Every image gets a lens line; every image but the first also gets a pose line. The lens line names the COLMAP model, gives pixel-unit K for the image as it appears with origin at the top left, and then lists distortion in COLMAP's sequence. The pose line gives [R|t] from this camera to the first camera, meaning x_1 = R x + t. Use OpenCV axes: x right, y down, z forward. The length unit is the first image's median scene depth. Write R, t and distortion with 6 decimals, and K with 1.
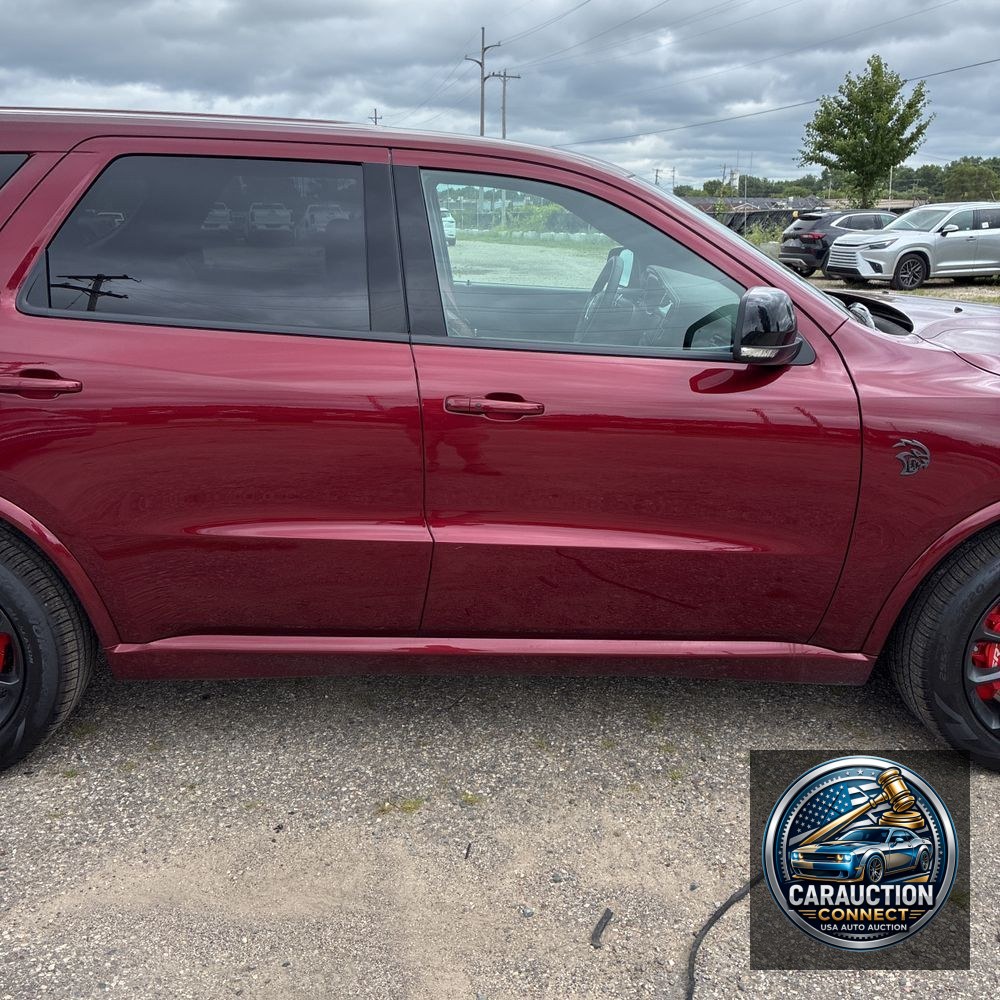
lens RADIAL K [[1036.5, 0, 496.7], [0, 1036.5, 514.3], [0, 0, 1]] dist [0.007238, 0.025558]
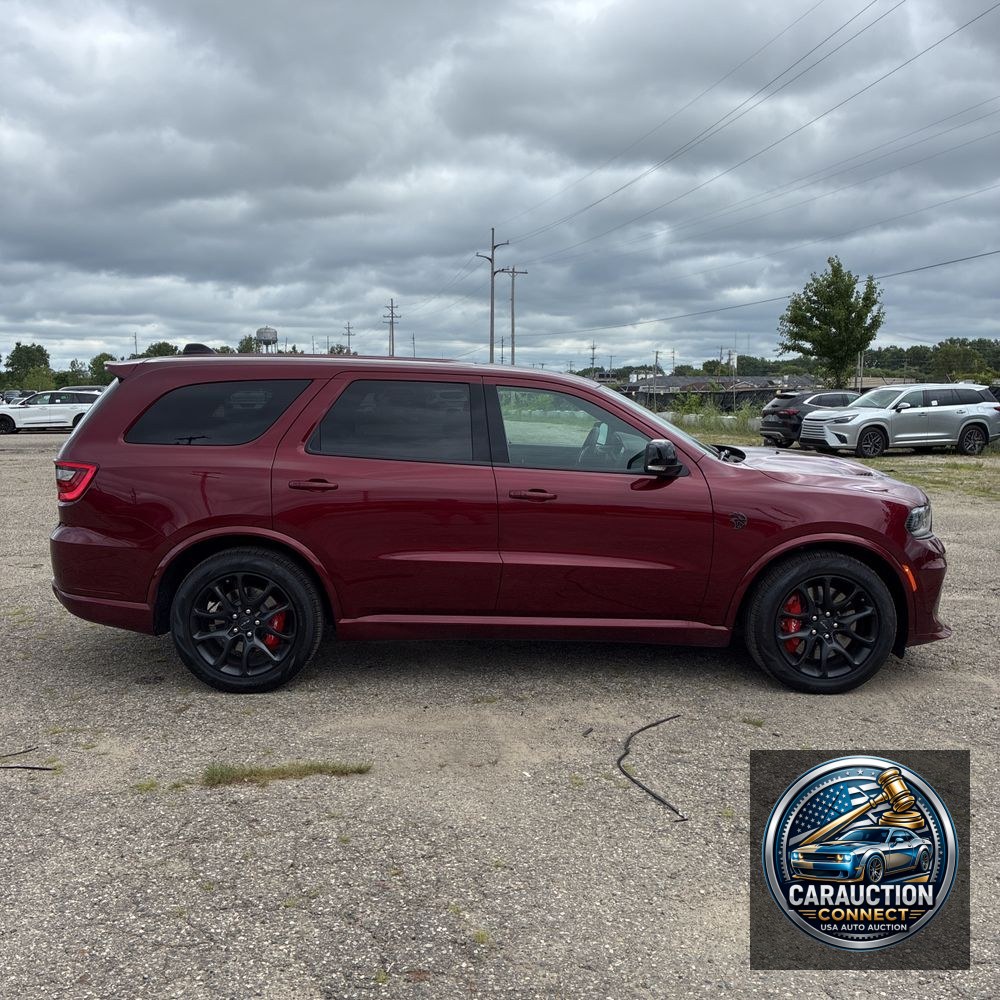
lens RADIAL K [[1036.5, 0, 496.7], [0, 1036.5, 514.3], [0, 0, 1]] dist [0.007238, 0.025558]
pose [[0.999963, -0.004951, -0.007055, -0.006793], [0.003726, 0.986424, -0.164176, 0.030512], [0.007772, 0.164144, 0.986406, -0.116283]]
